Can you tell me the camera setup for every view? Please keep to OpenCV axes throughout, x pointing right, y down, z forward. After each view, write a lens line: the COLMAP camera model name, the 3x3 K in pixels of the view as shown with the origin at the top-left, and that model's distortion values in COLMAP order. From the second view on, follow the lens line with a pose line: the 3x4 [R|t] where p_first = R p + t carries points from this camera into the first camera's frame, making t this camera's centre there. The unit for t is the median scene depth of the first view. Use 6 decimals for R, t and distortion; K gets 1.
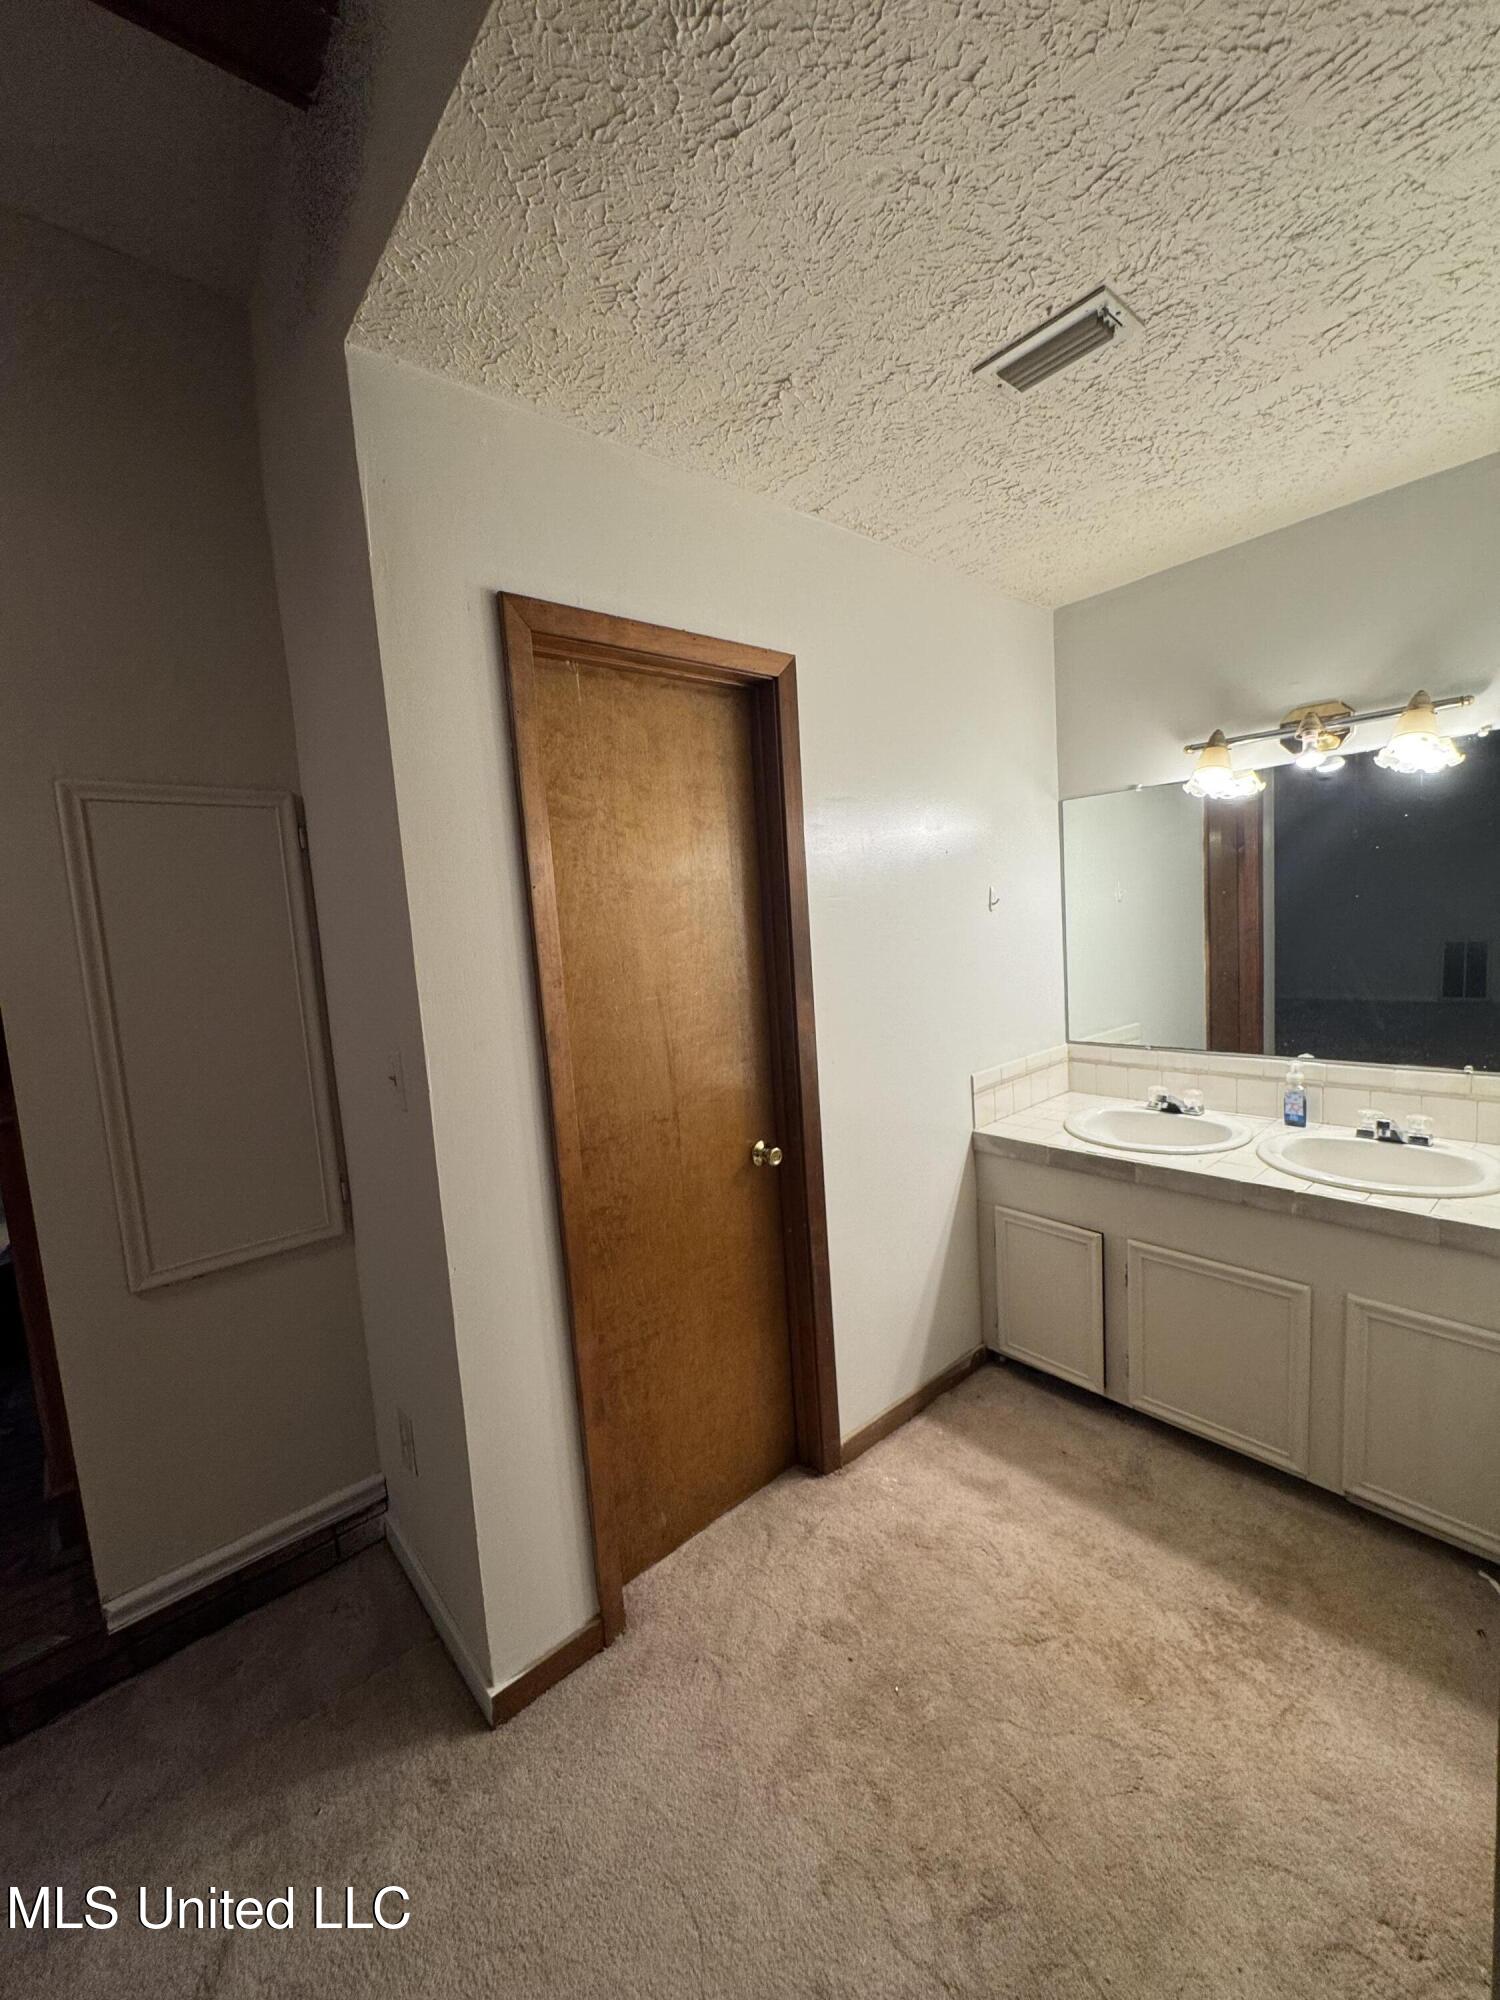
lens RADIAL K [[802.9, 0, 748.3], [0, 802.9, 1001.2], [0, 0, 1]] dist [-0.002678, 0.000122]
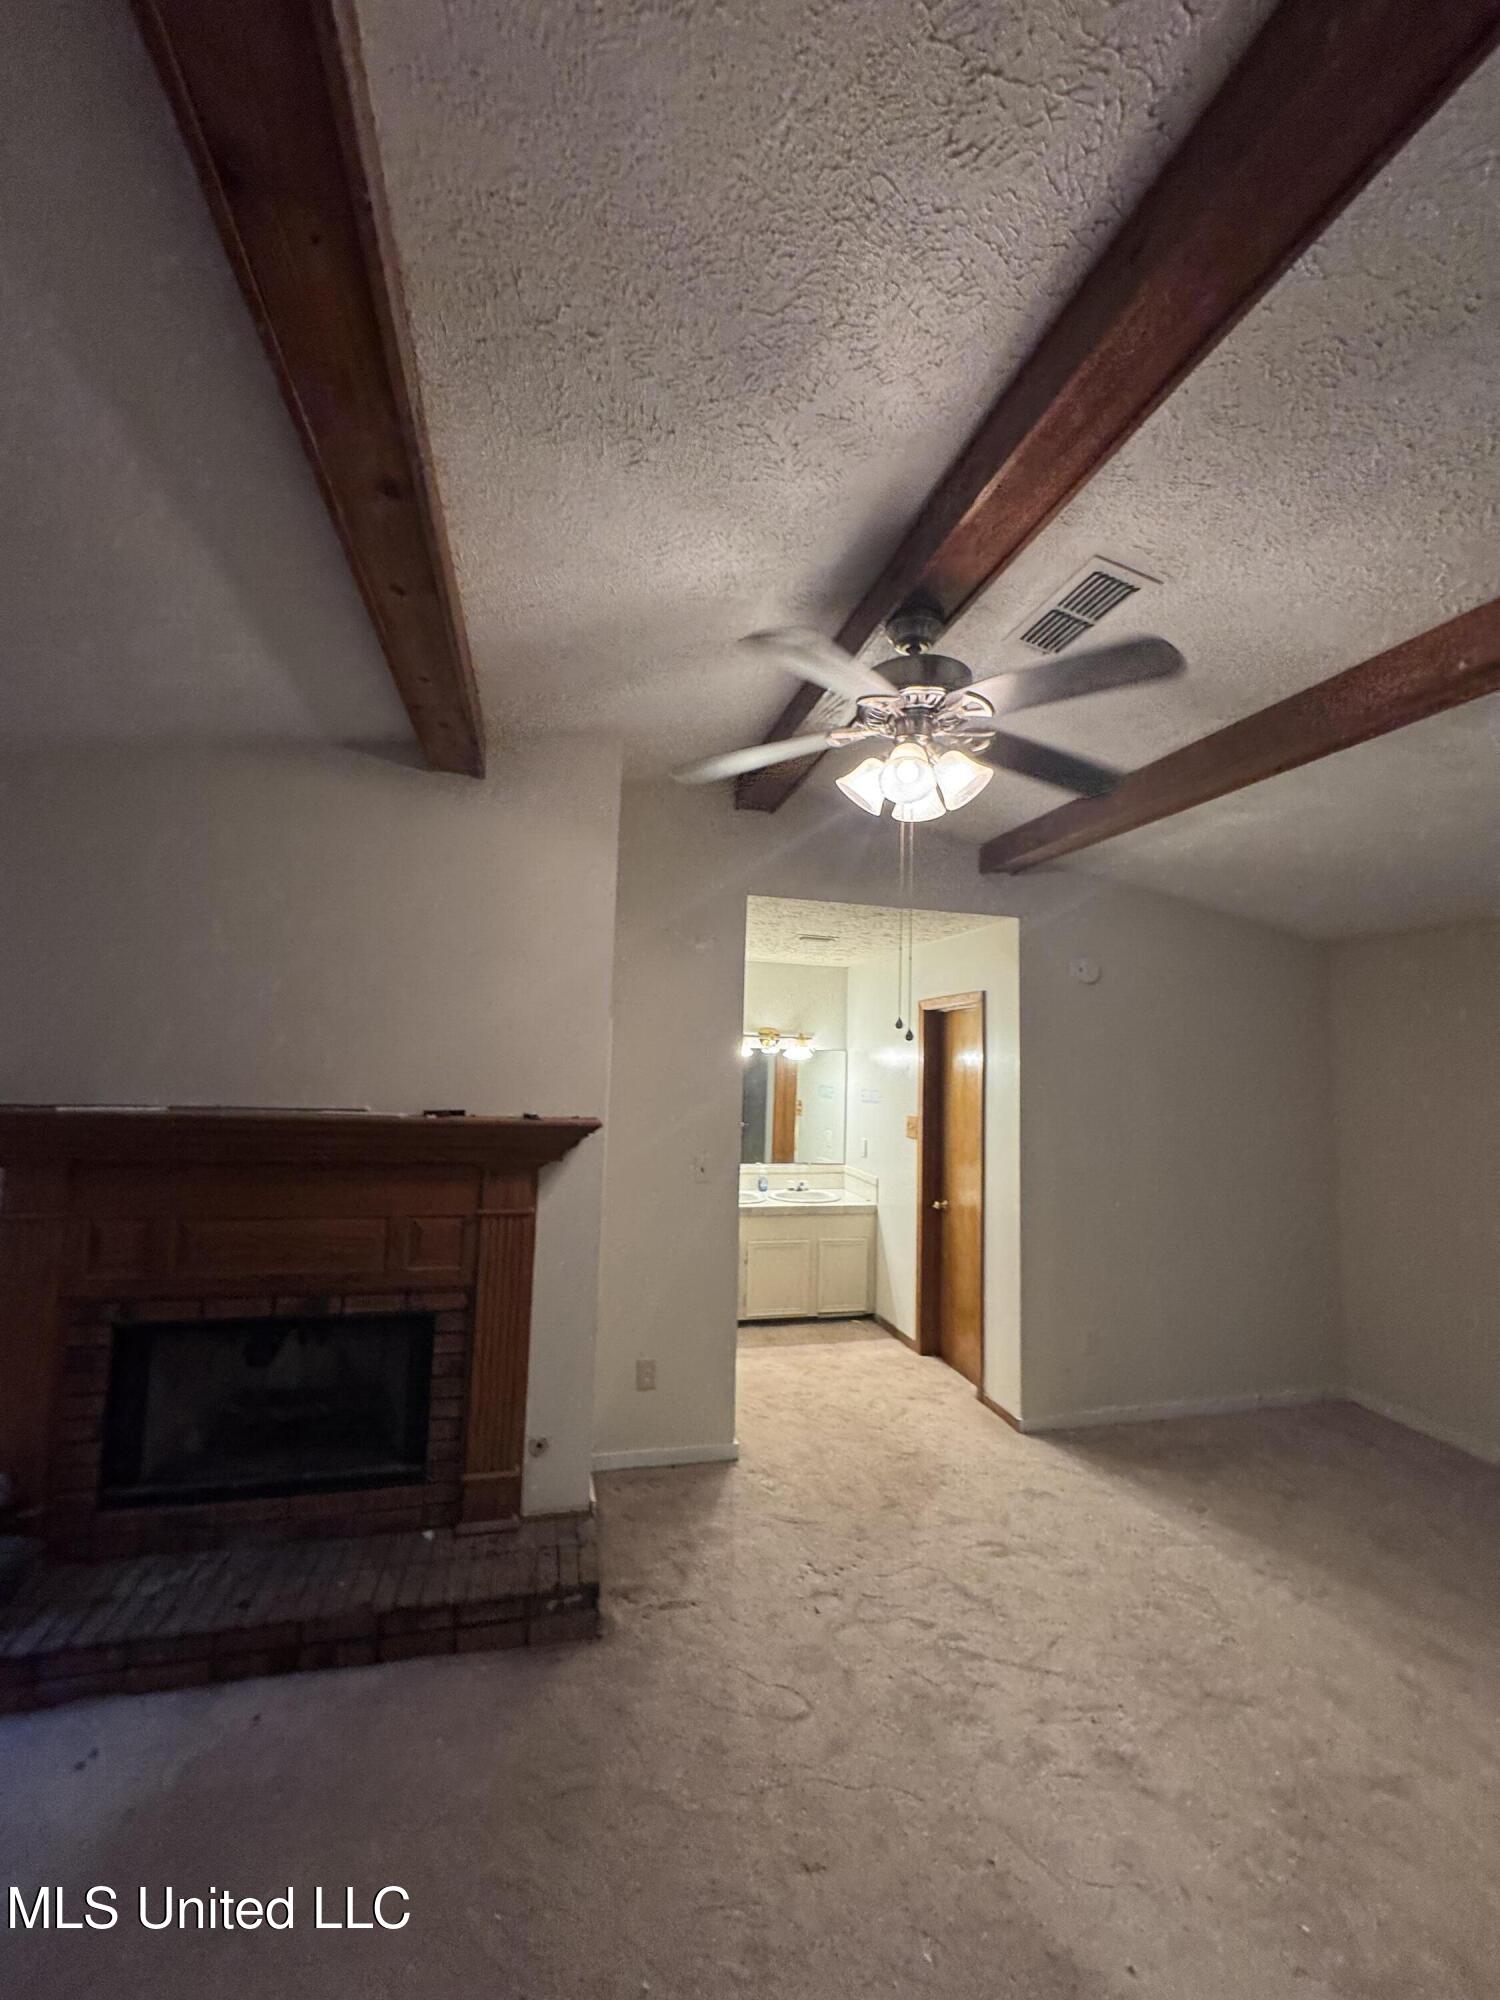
lens RADIAL K [[802.9, 0, 748.3], [0, 802.9, 1001.2], [0, 0, 1]] dist [-0.002678, 0.000122]
pose [[0.444390, 0.145233, 0.883982, -1.779731], [0.034186, 0.983303, -0.178736, 0.019309], [-0.895181, 0.109648, 0.432005, -0.115723]]
